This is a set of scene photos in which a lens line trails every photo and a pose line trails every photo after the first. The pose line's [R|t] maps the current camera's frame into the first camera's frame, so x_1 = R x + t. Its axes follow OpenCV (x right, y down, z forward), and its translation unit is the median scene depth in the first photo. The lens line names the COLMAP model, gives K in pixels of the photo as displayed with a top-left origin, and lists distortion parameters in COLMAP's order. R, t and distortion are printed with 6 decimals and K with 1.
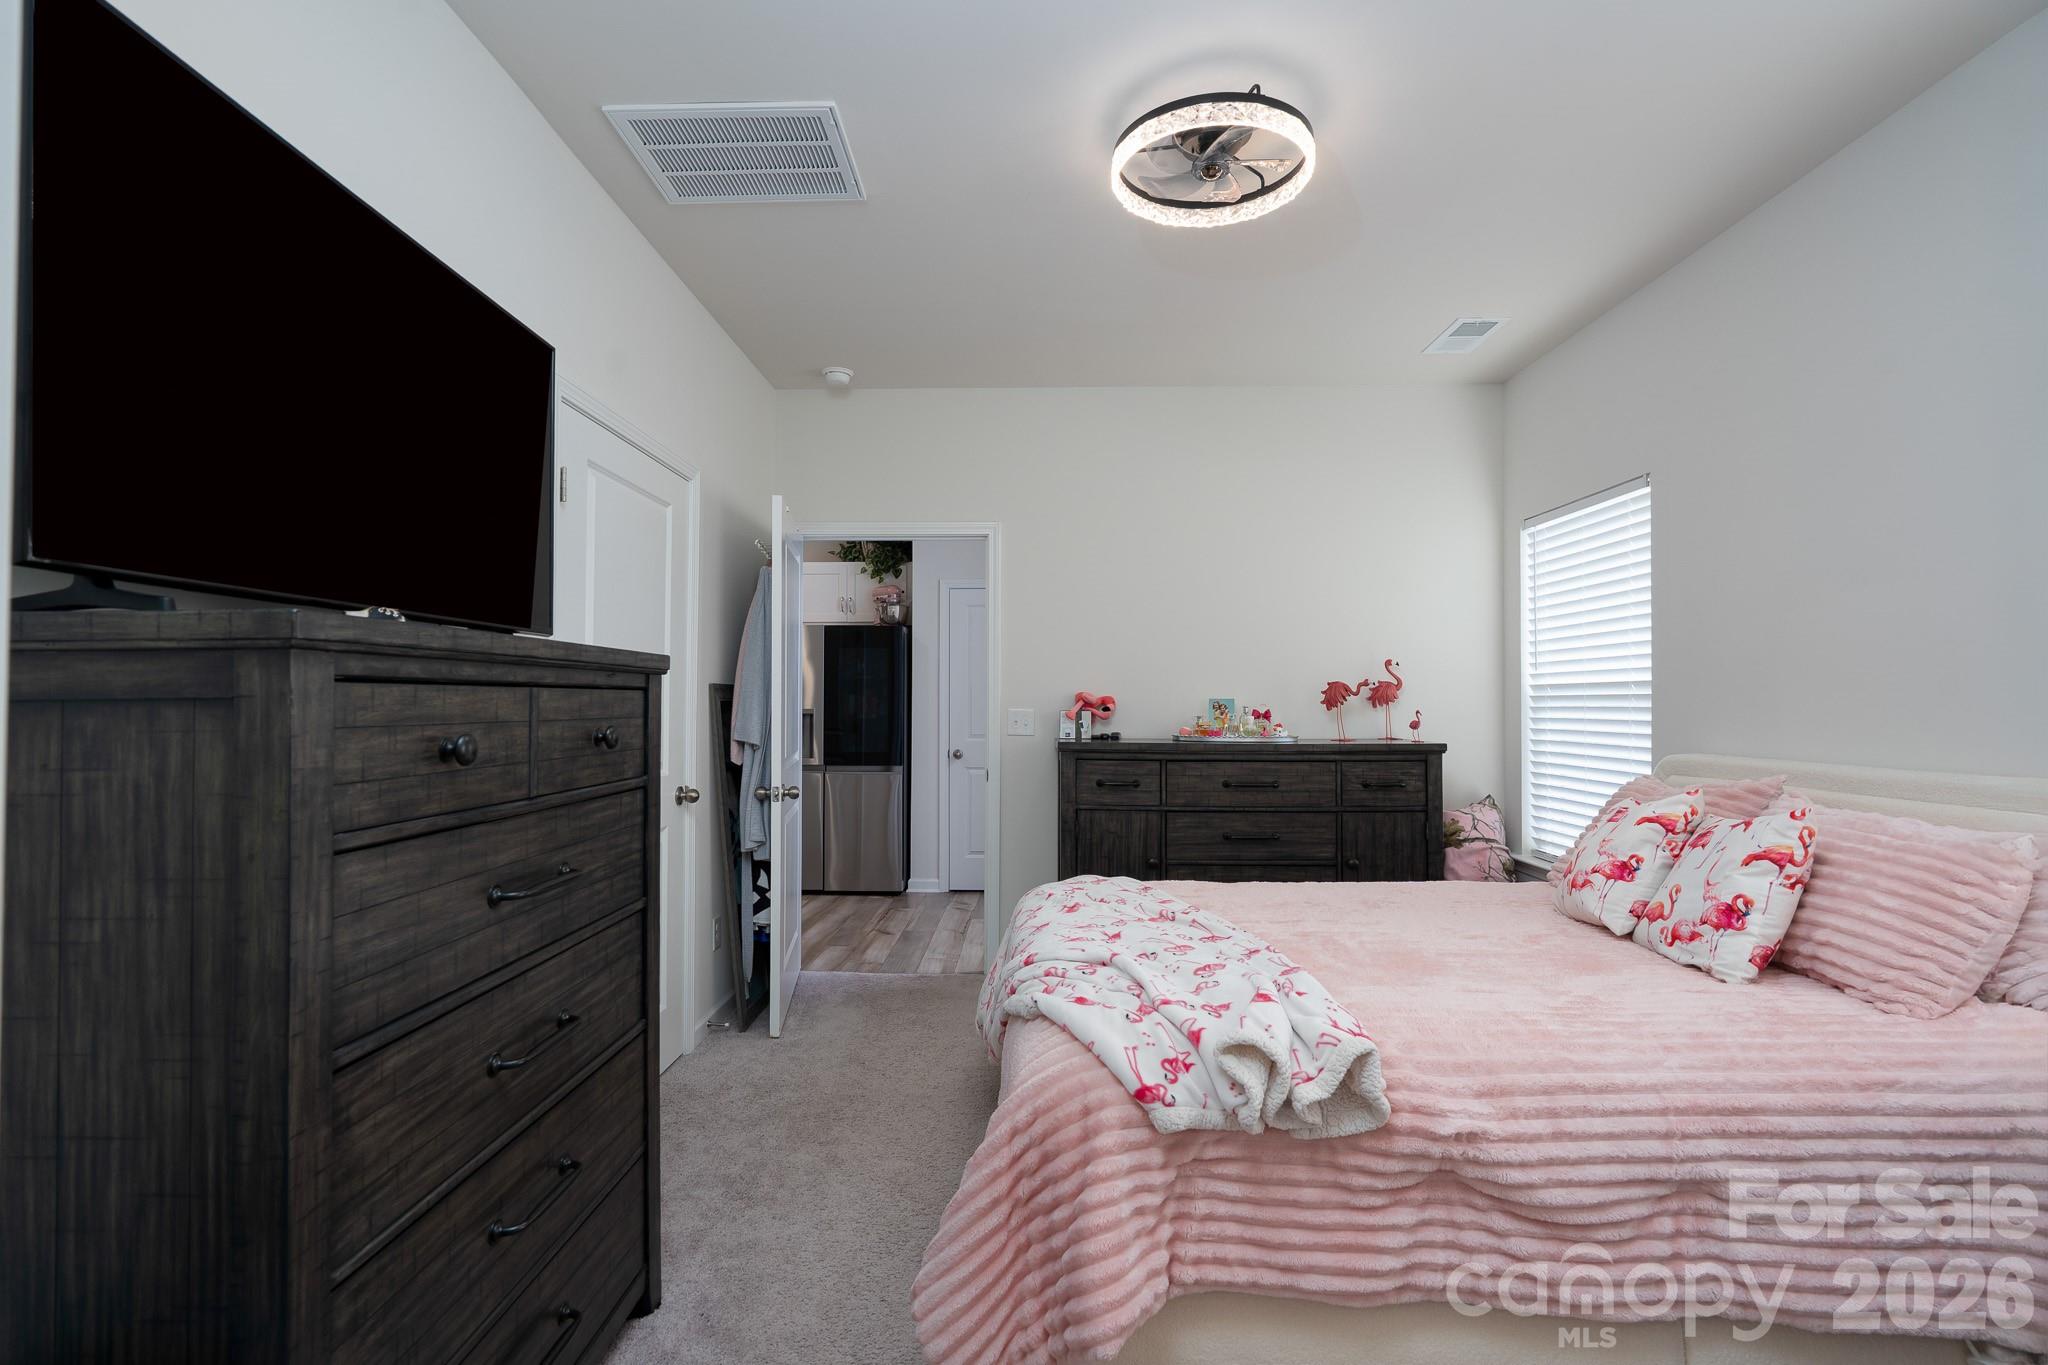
lens RADIAL K [[933.1, 0, 1031.9], [0, 933.1, 686.0], [0, 0, 1]] dist [-0.002827, 0.001249]
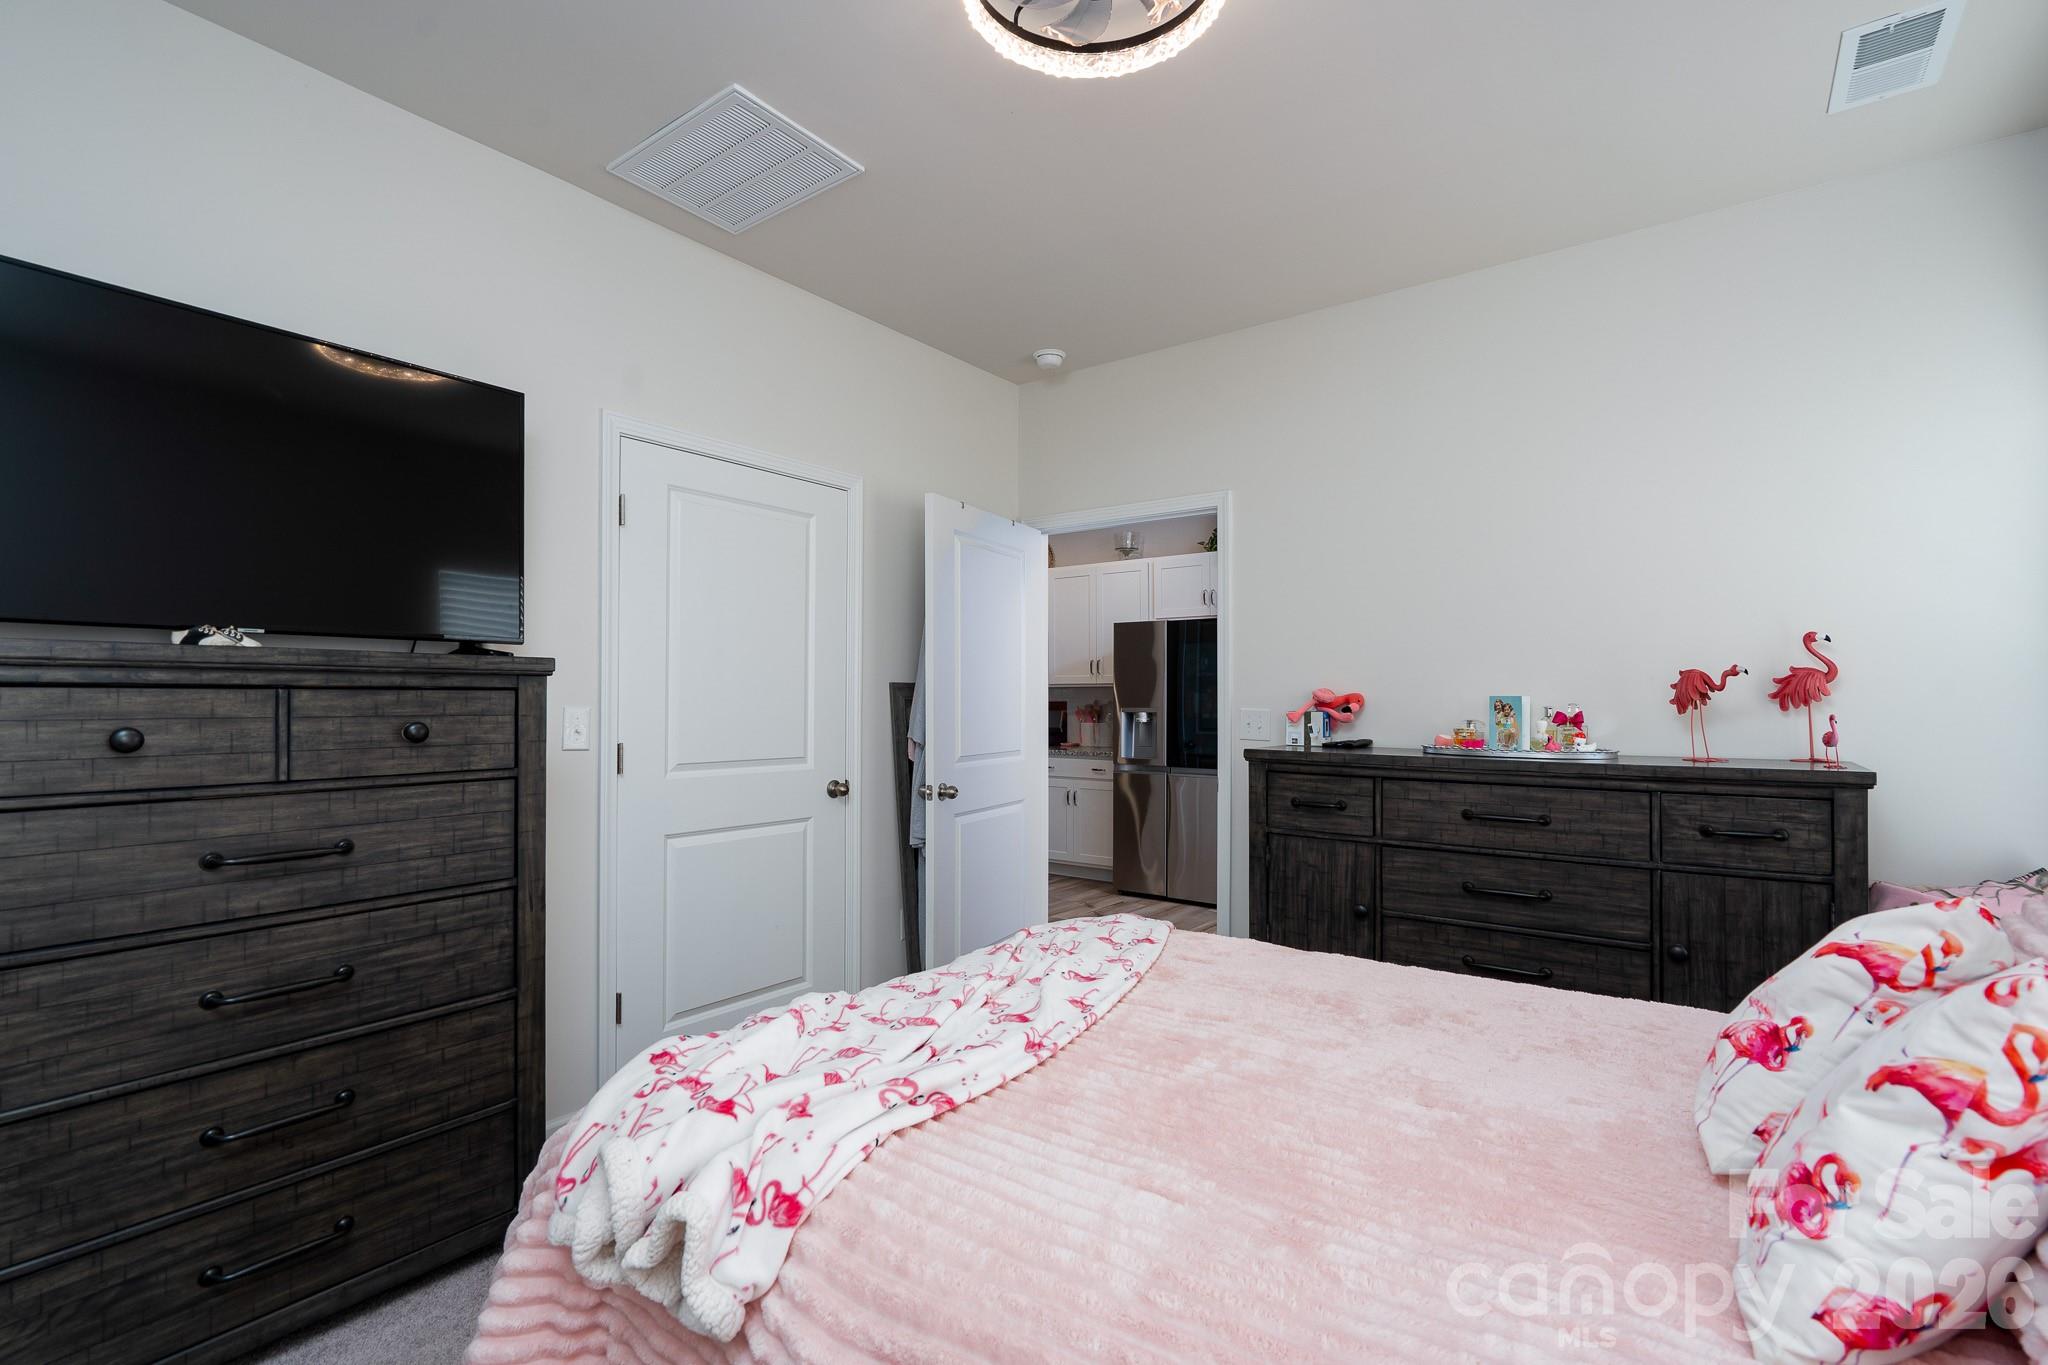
lens RADIAL K [[933.1, 0, 1027.9], [0, 933.1, 694.4], [0, 0, 1]] dist [-0.002827, 0.001249]
pose [[0.816896, -0.003598, -0.576773, 0.346882], [0.009886, 0.999921, 0.007764, 0.003175], [0.576700, -0.012044, 0.816867, 0.217398]]
